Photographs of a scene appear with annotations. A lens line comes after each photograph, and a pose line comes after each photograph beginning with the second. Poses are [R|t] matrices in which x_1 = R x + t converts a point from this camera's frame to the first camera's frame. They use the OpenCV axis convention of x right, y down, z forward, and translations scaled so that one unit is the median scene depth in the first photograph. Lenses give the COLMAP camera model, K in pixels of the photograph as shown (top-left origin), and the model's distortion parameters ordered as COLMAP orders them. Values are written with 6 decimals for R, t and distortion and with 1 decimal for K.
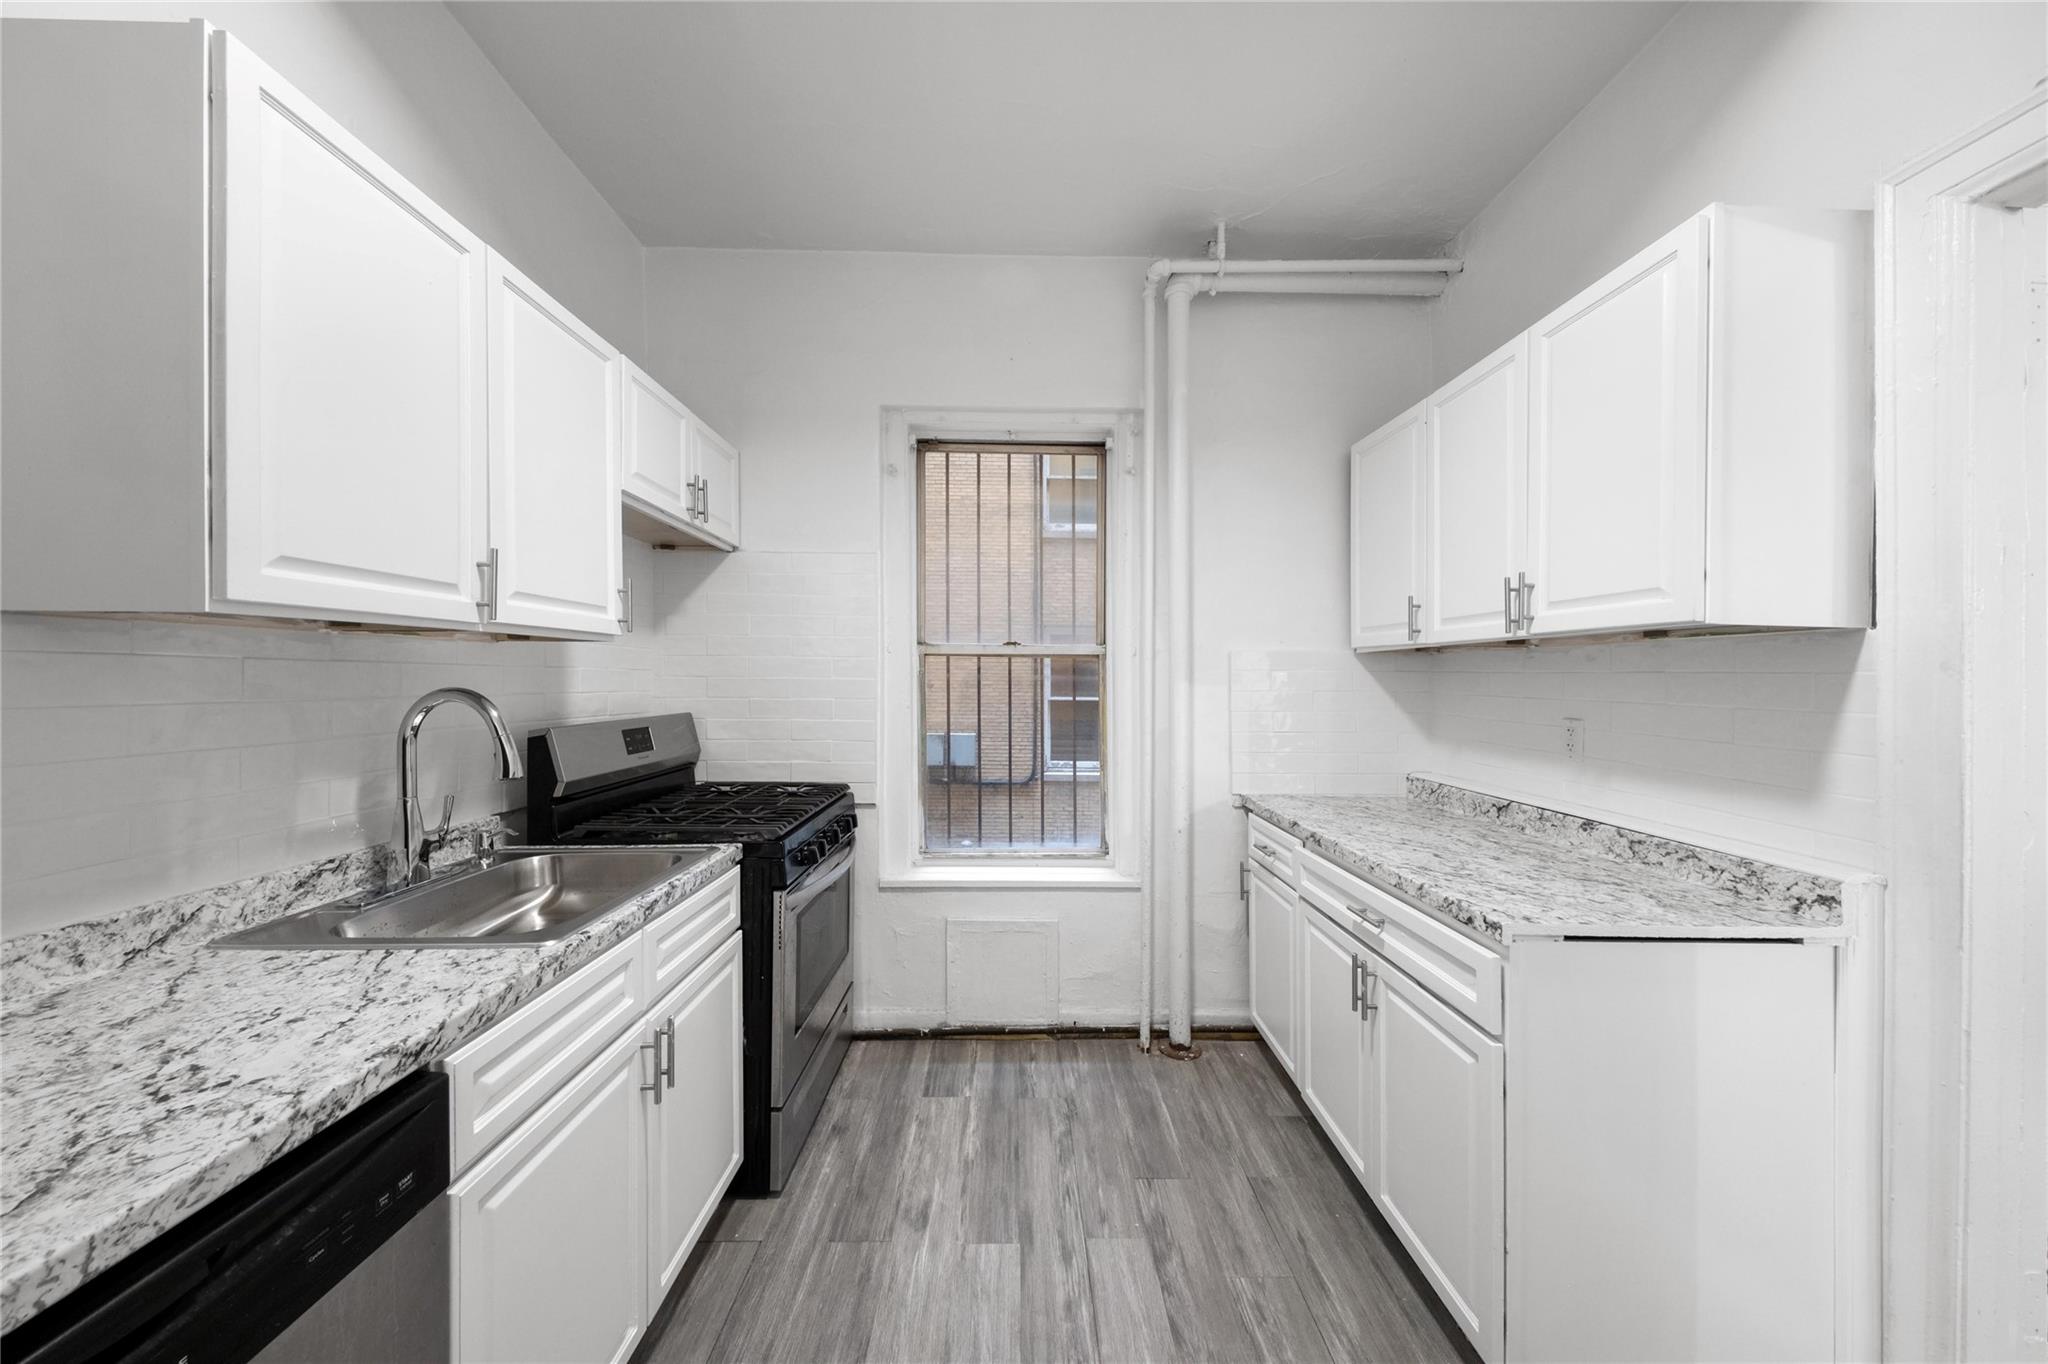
lens RADIAL K [[699.8, 0, 1018.8], [0, 699.8, 677.5], [0, 0, 1]] dist [0.013307, -0.000266]
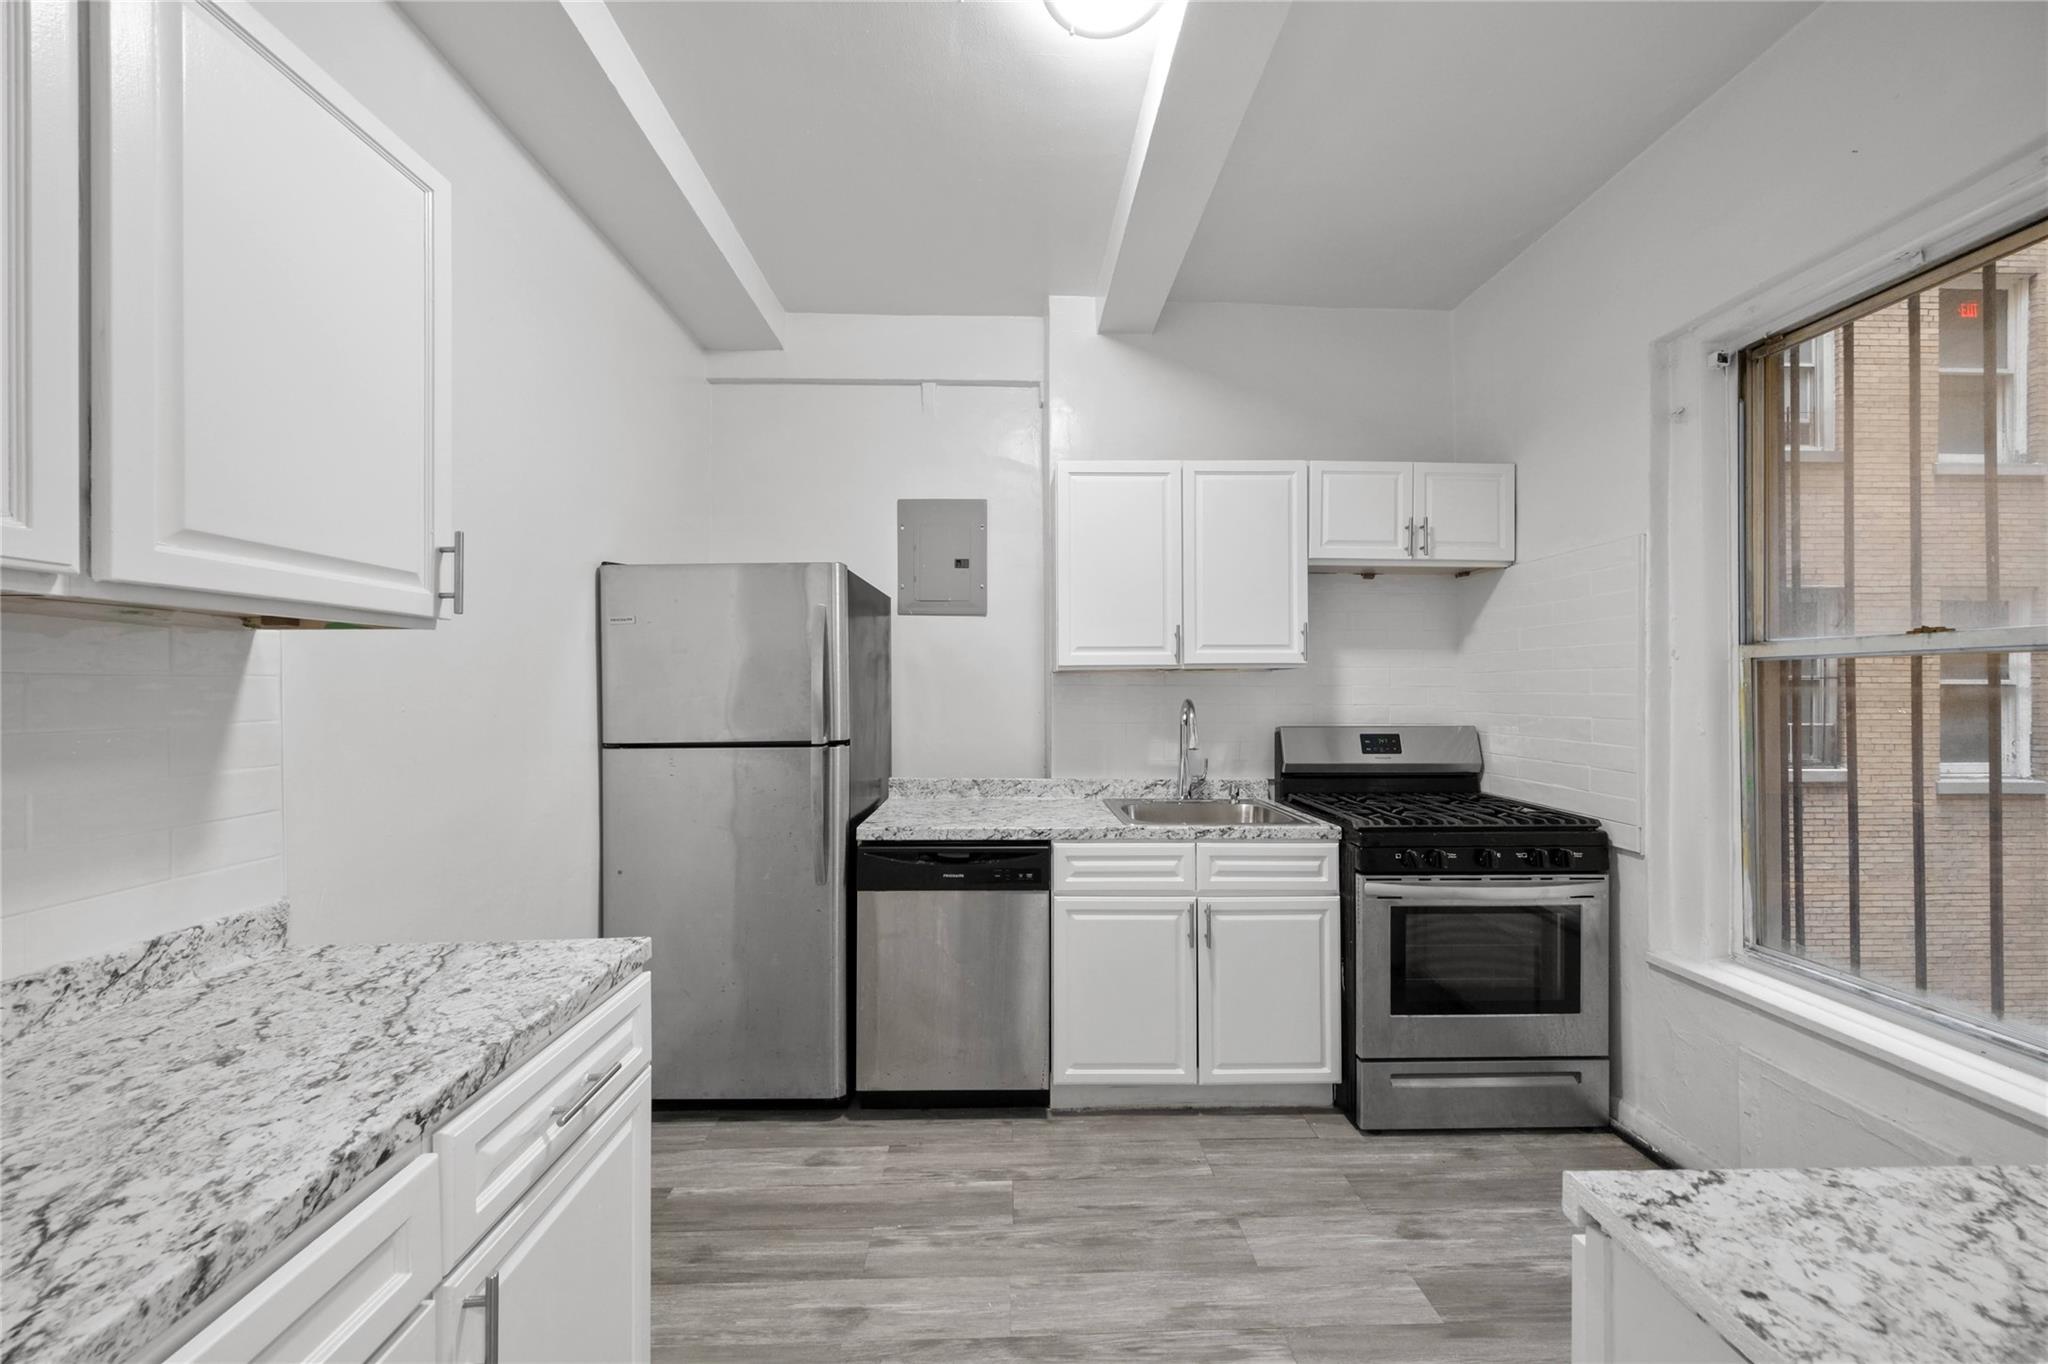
lens RADIAL K [[699.8, 0, 1016.9], [0, 699.8, 692.5], [0, 0, 1]] dist [0.013307, -0.000266]
pose [[0.008855, -0.002578, -0.999957, 0.907151], [0.001081, 0.999996, -0.002568, 0.001782], [0.999960, -0.001058, 0.008858, 0.451298]]
